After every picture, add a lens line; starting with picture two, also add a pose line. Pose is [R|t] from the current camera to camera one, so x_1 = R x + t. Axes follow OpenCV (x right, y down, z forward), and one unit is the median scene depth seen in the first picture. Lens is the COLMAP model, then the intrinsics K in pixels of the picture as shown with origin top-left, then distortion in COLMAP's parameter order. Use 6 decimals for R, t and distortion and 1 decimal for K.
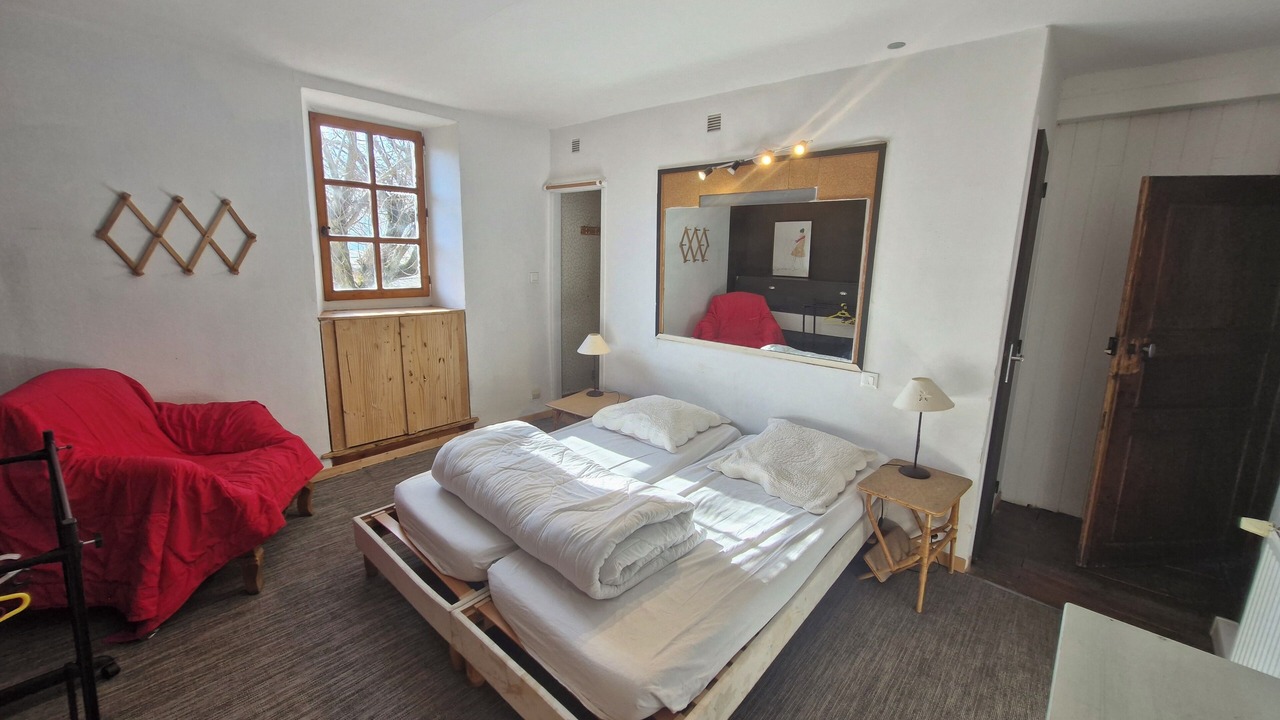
lens RADIAL K [[508.6, 0, 639.5], [0, 508.6, 353.7], [0, 0, 1]] dist [0.000743, 0.000059]
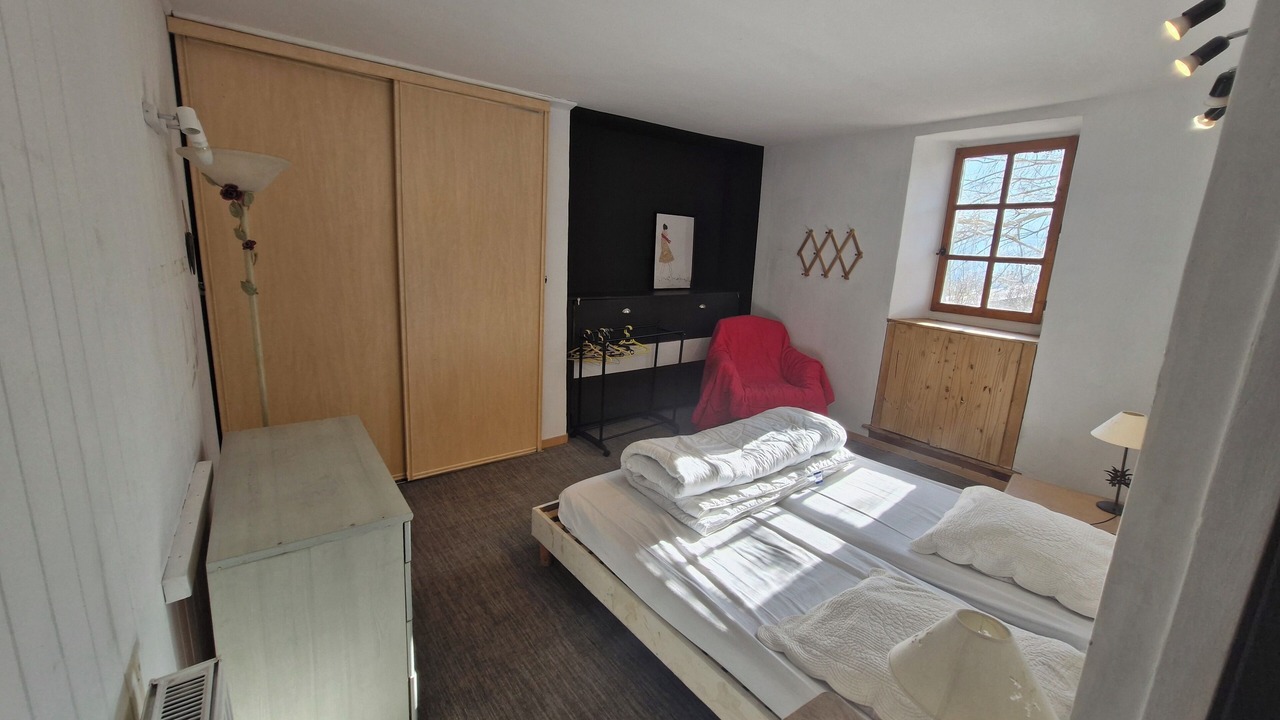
lens RADIAL K [[508.6, 0, 641.3], [0, 508.6, 357.9], [0, 0, 1]] dist [0.000743, 0.000059]
pose [[-0.177936, 0.186865, -0.966137, 0.870896], [-0.239527, 0.944050, 0.226707, -0.144762], [0.954445, 0.271755, -0.123221, 0.733888]]
